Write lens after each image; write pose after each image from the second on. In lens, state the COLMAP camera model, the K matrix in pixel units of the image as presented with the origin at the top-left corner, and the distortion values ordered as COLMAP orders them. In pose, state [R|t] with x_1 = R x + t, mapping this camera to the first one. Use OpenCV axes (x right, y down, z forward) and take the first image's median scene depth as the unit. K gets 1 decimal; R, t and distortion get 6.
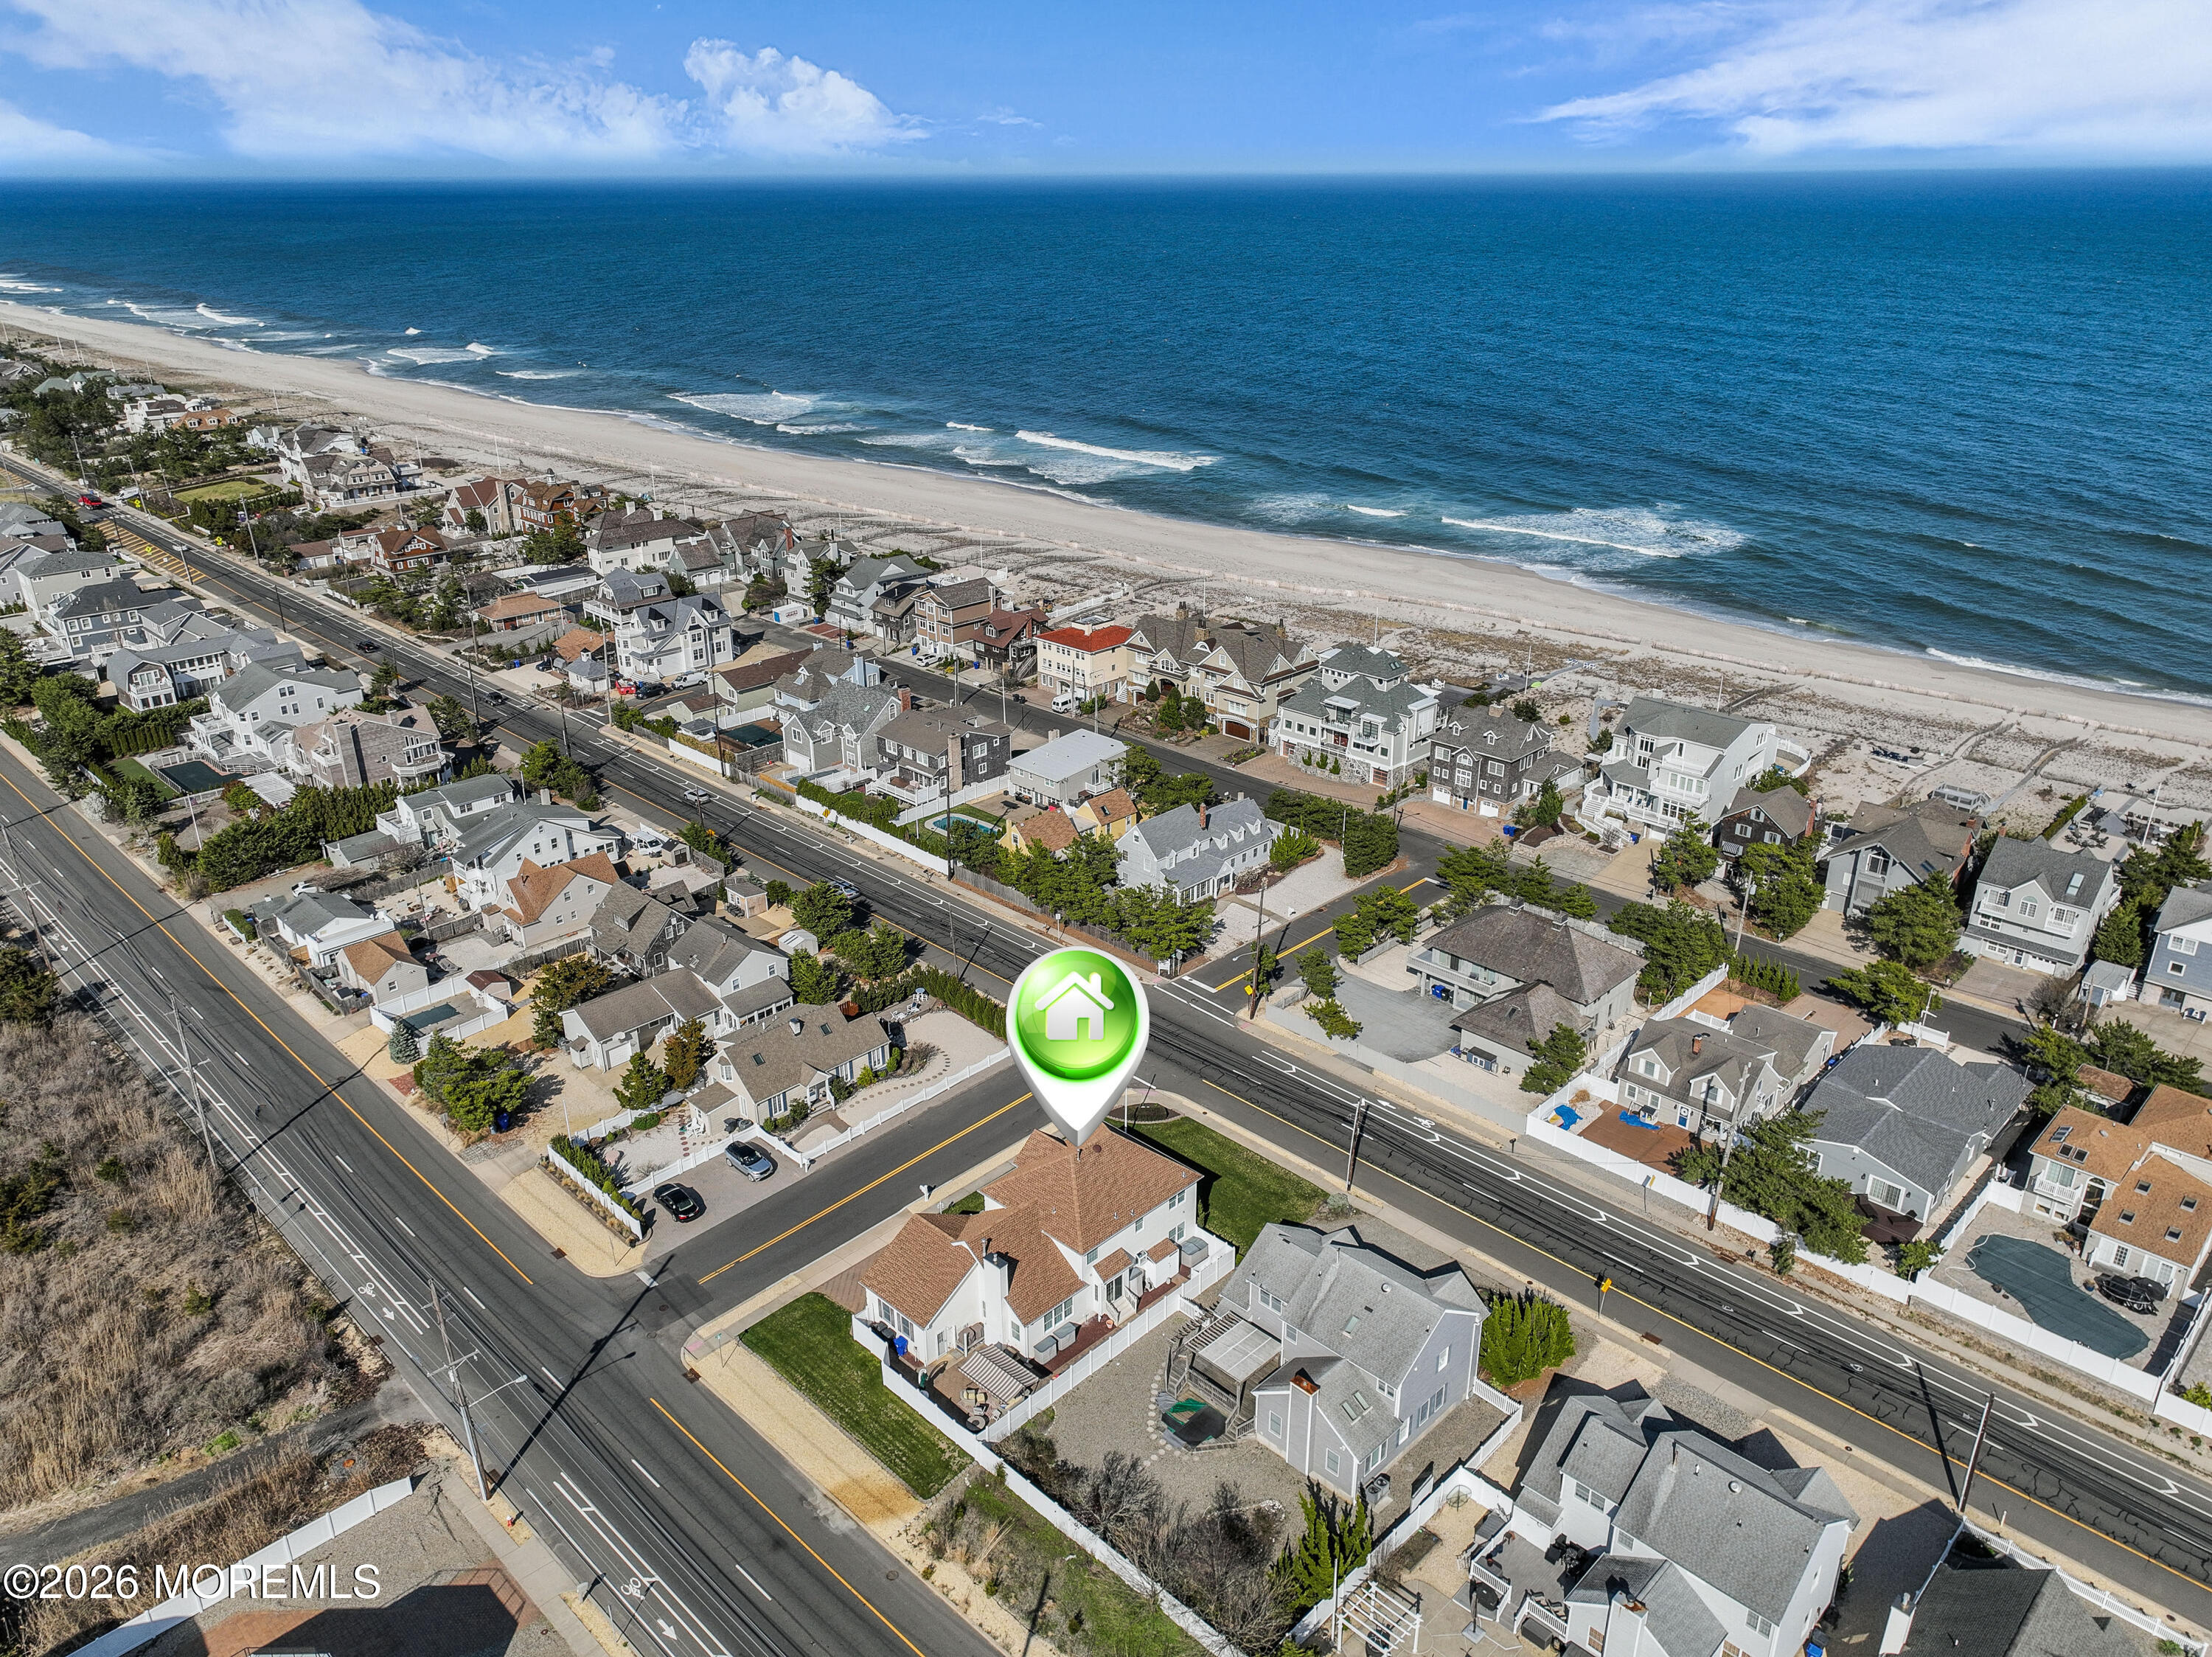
lens RADIAL K [[1550.9, 0, 1100.8], [0, 1550.9, 837.9], [0, 0, 1]] dist [0.001138, 0.009932]
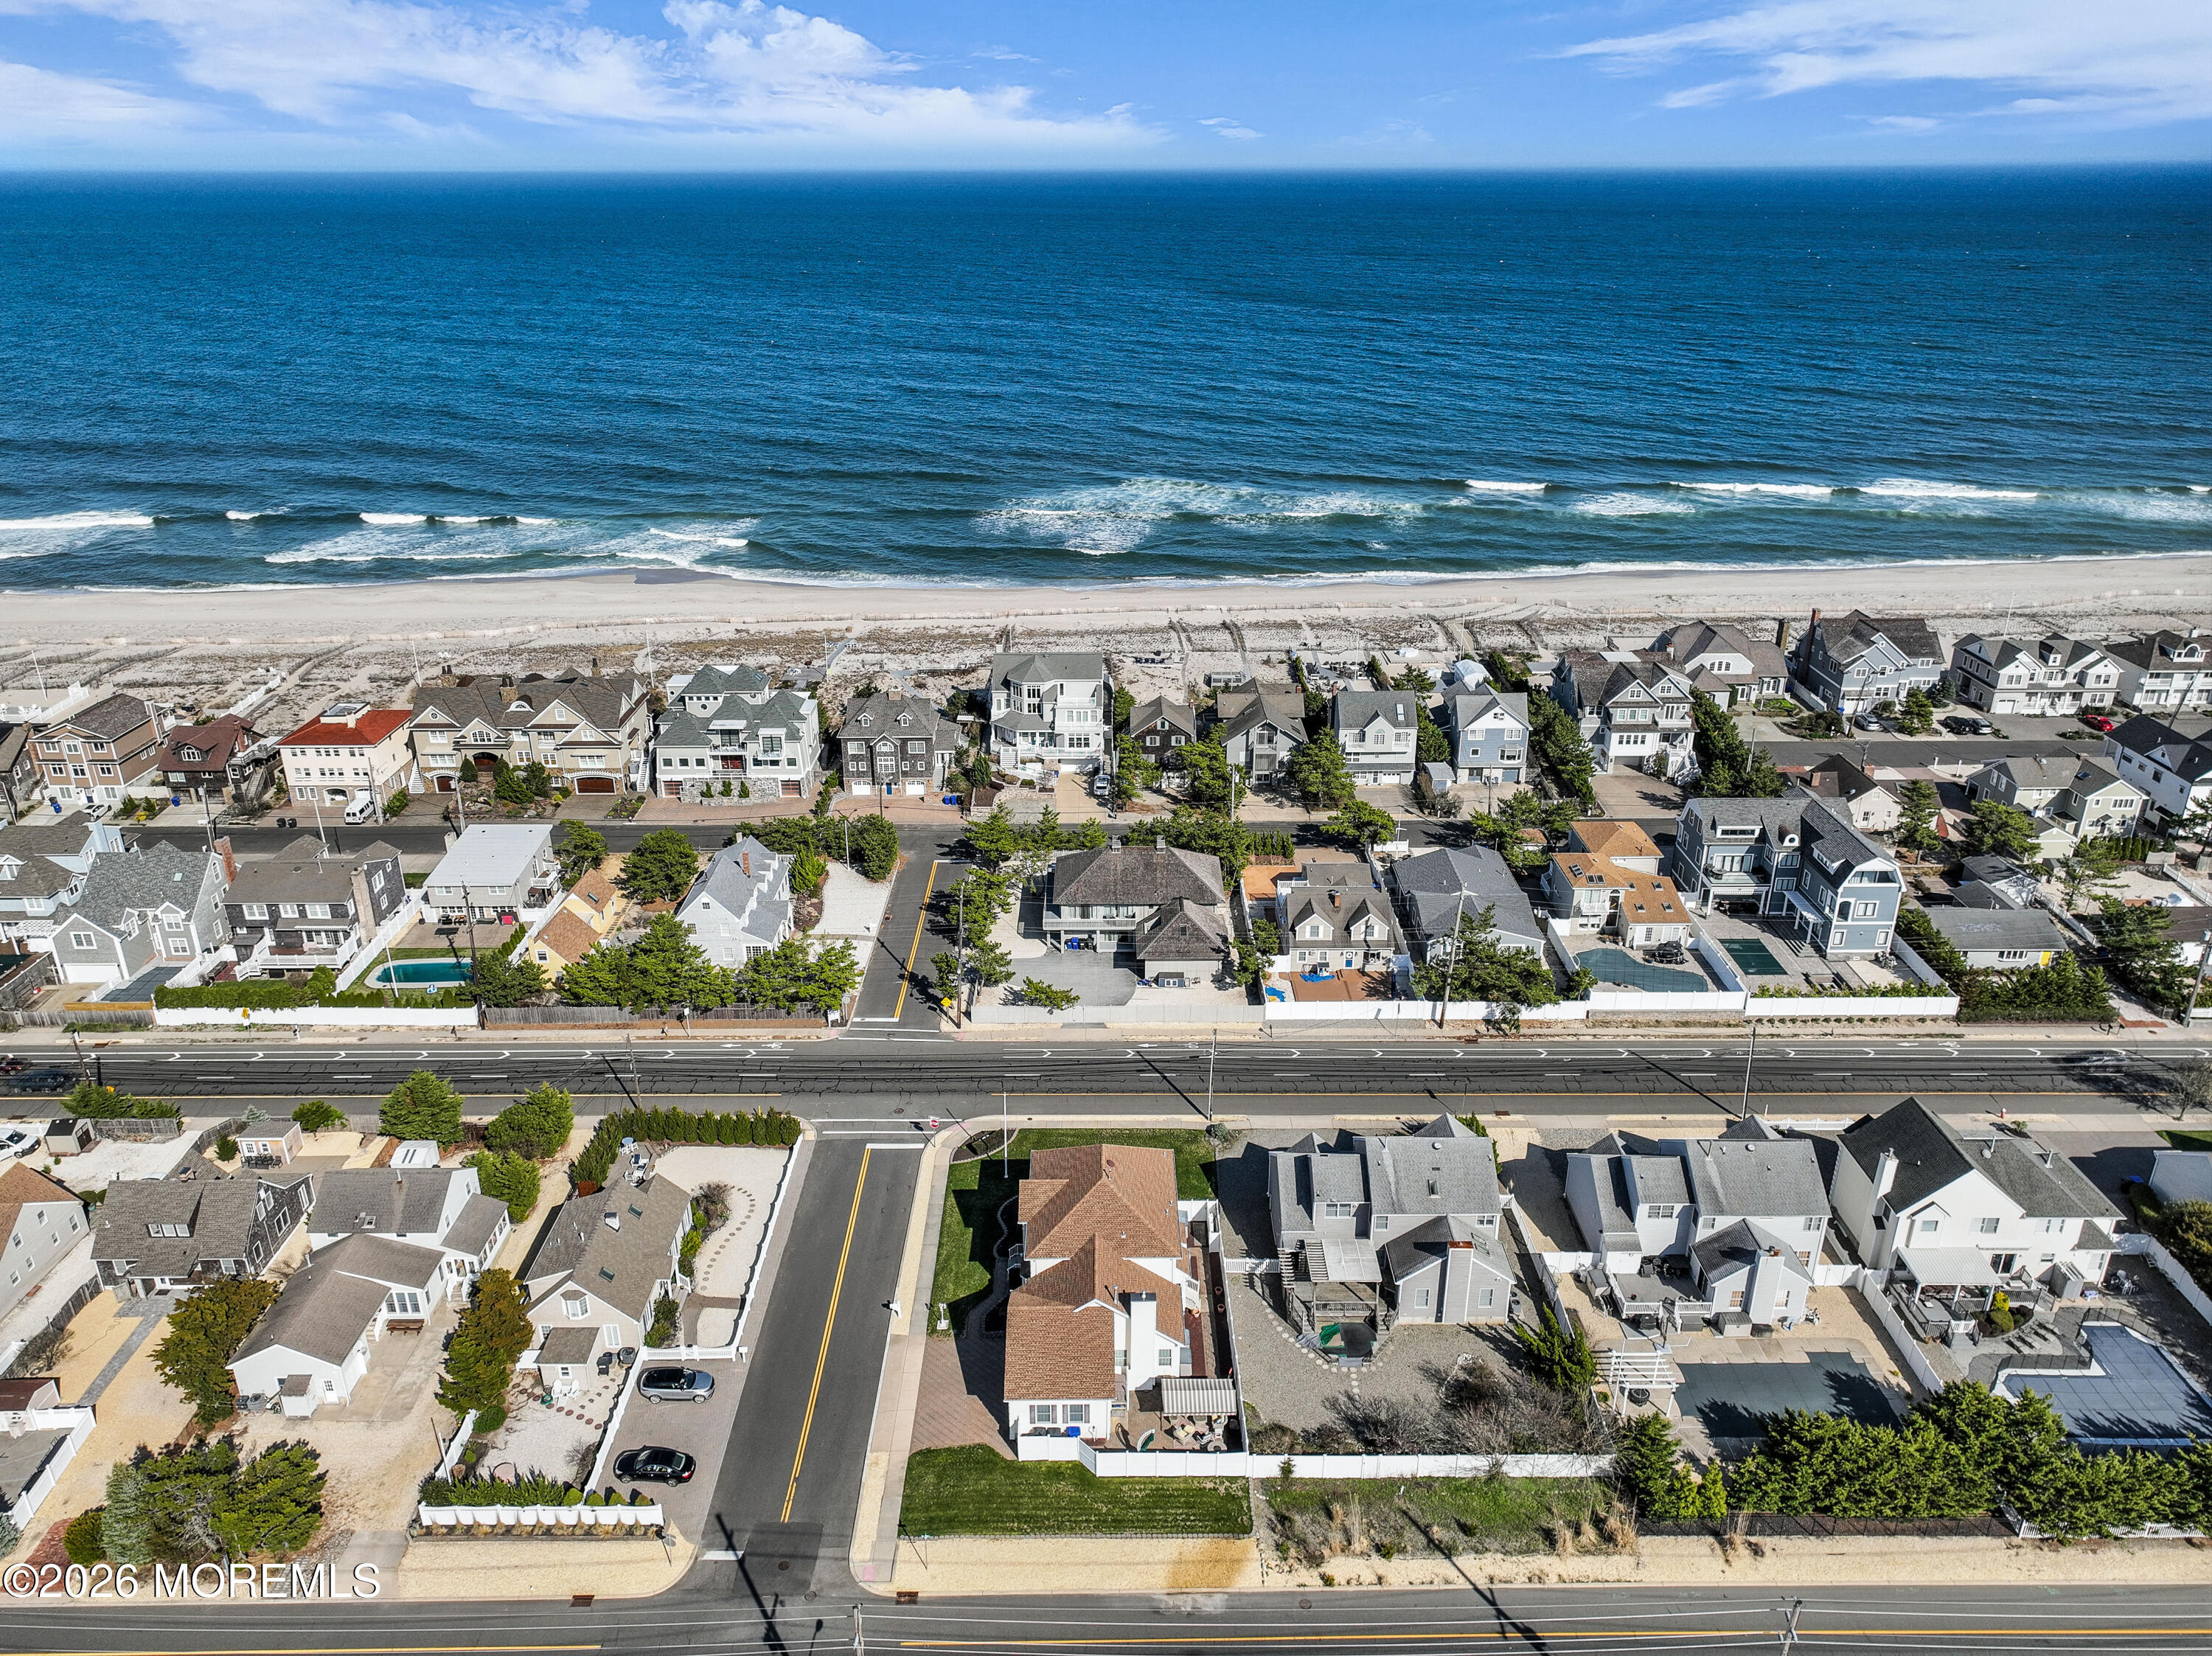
lens RADIAL K [[1550.8, 0, 1103.0], [0, 1550.8, 842.2], [0, 0, 1]] dist [0.001138, 0.009932]
pose [[0.708861, -0.279055, 0.647800, -0.346293], [0.277767, 0.954639, 0.107284, -0.060207], [-0.648353, 0.103888, 0.754219, 0.139116]]
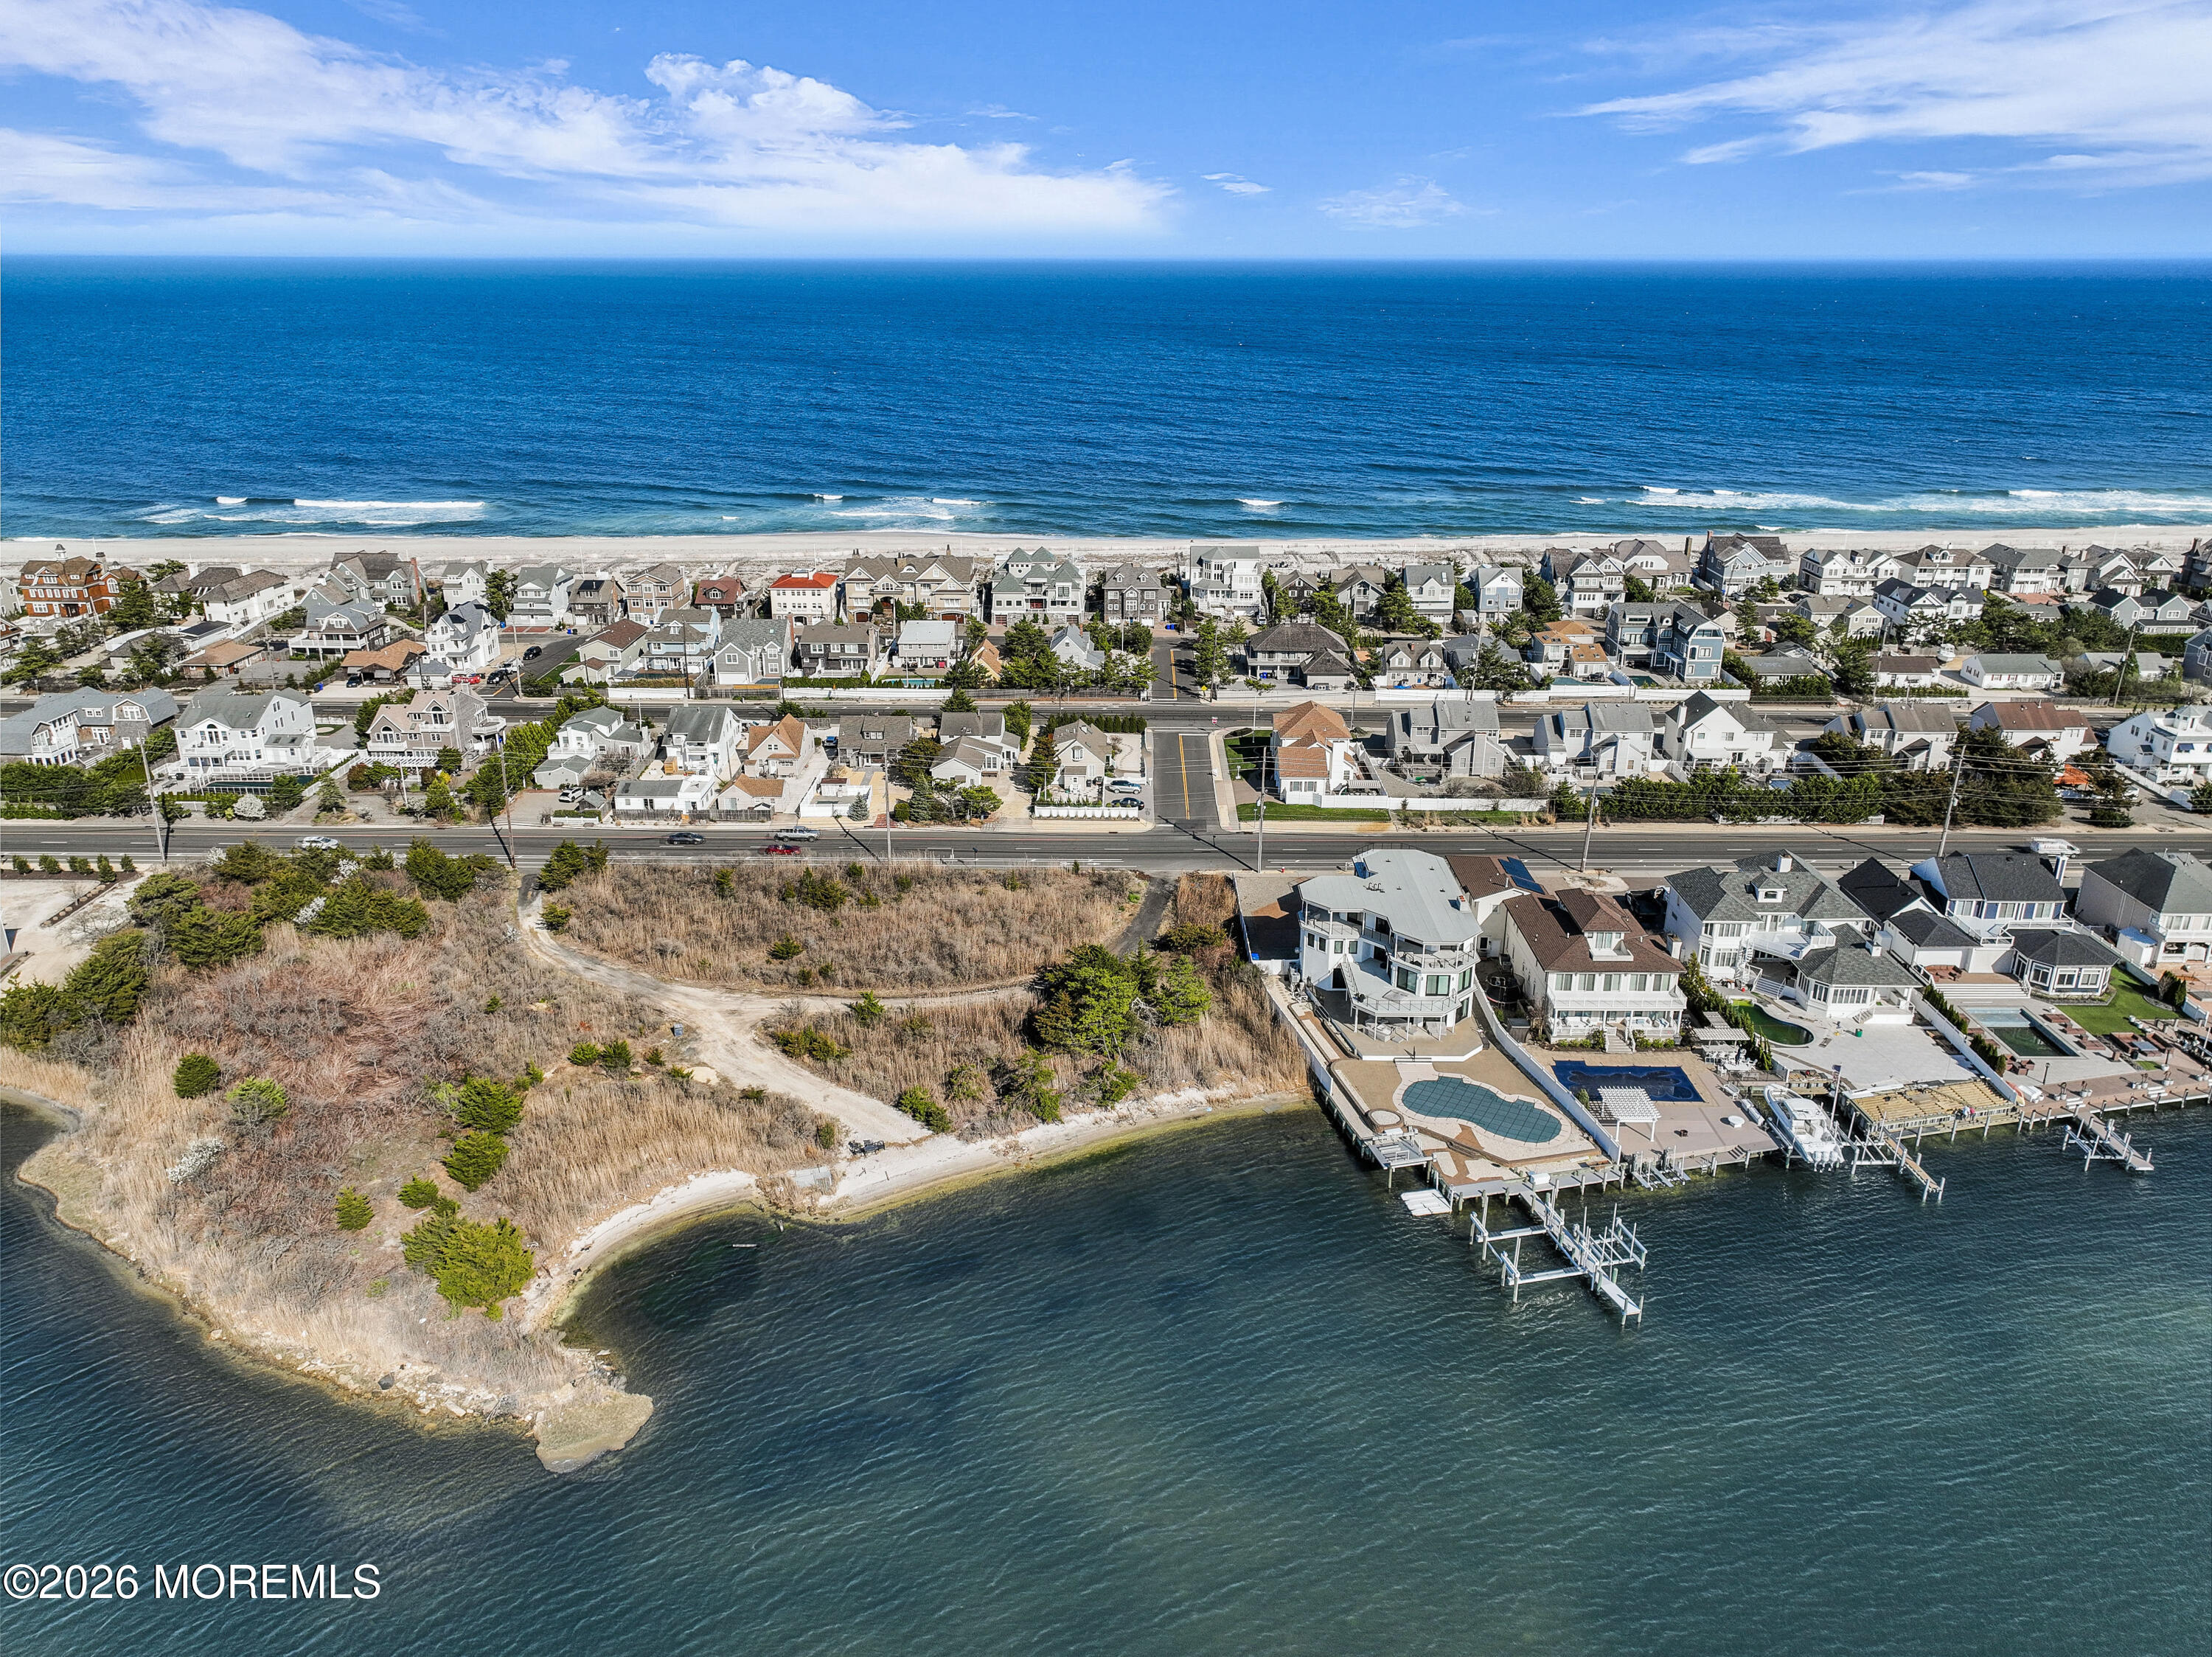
lens RADIAL K [[1550.9, 0, 1091.8], [0, 1550.9, 843.6], [0, 0, 1]] dist [0.001138, 0.009932]
pose [[0.724569, -0.238712, 0.646542, -0.962551], [0.267137, 0.962040, 0.055822, 0.106599], [-0.635325, 0.132268, 0.760834, -0.229039]]
